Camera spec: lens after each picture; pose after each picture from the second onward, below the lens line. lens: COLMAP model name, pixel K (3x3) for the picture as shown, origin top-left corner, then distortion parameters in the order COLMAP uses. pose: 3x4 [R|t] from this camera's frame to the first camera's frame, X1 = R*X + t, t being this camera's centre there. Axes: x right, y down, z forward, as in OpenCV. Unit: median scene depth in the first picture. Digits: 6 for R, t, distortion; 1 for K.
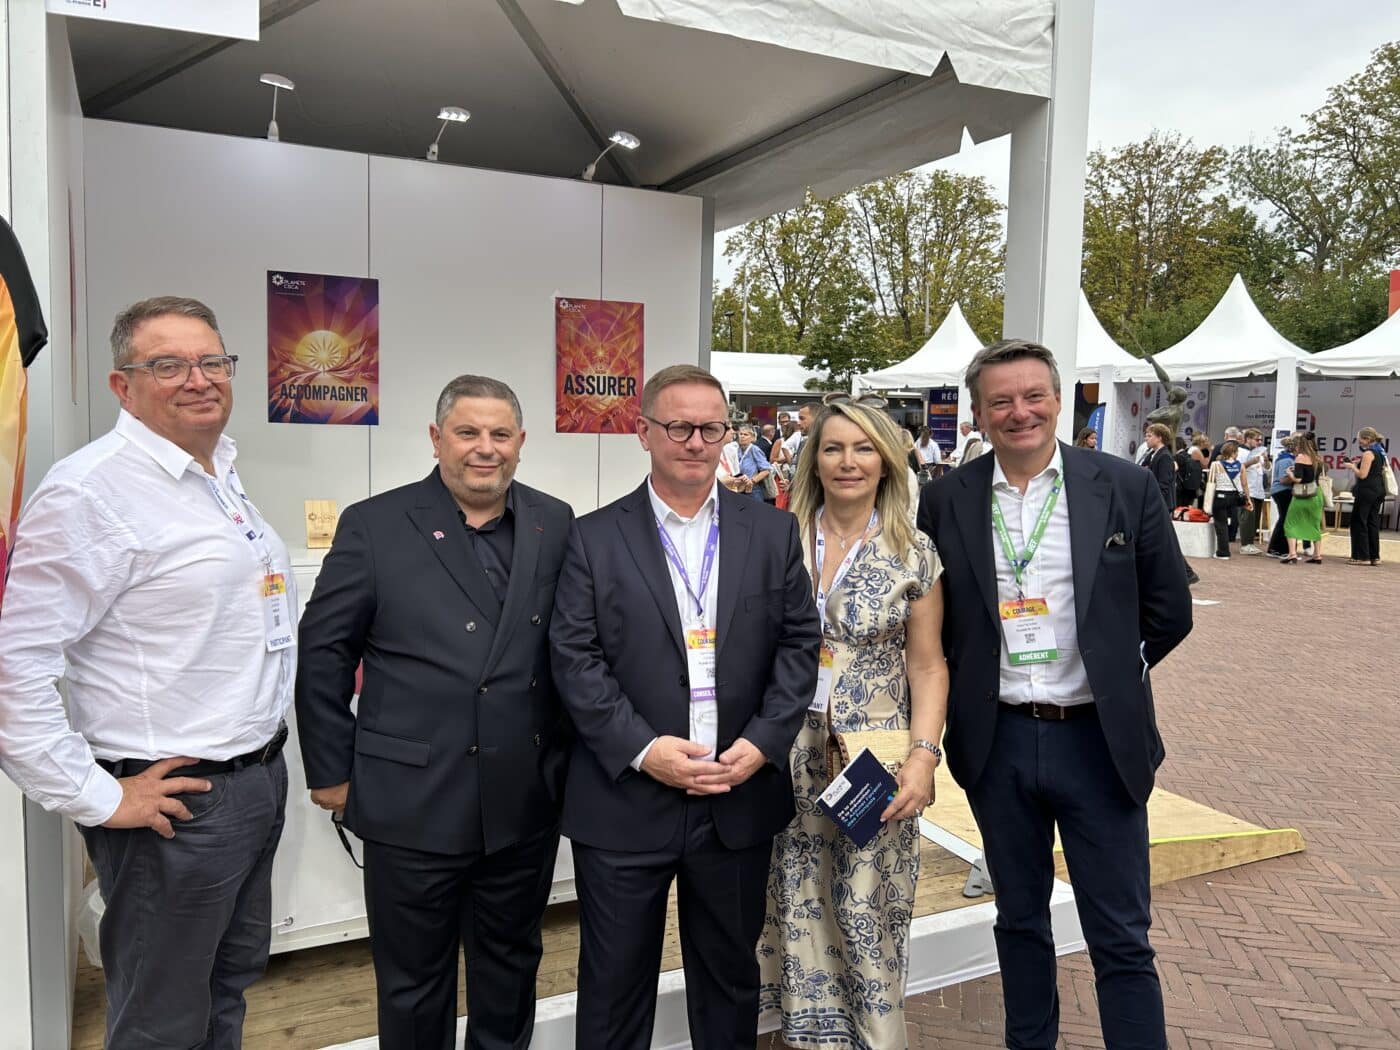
lens RADIAL K [[1078.2, 0, 681.0], [0, 1078.2, 526.3], [0, 0, 1]] dist [0.035516, -0.006335]
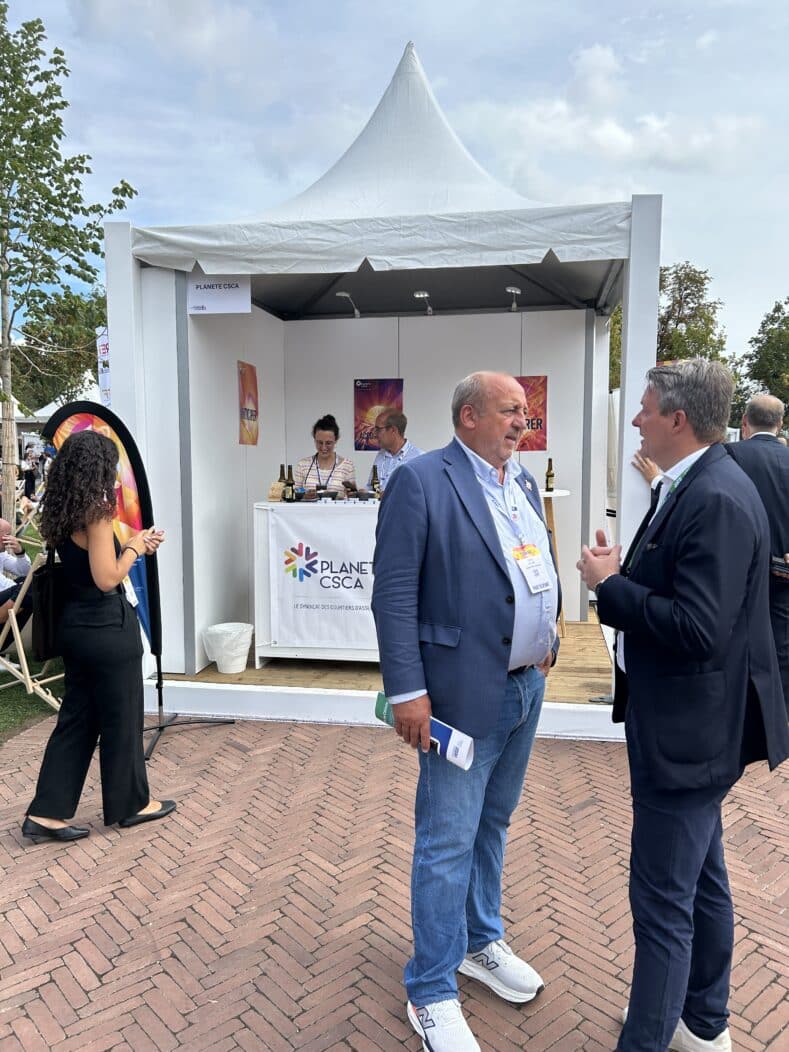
lens RADIAL K [[760.6, 0, 364.6], [0, 760.6, 540.5], [0, 0, 1]] dist [-0.005863, -0.003965]
pose [[0.803426, 0.041610, -0.593949, 0.486967], [-0.025794, 0.999051, 0.035099, 0.024583], [0.594846, -0.012879, 0.803737, -0.171839]]
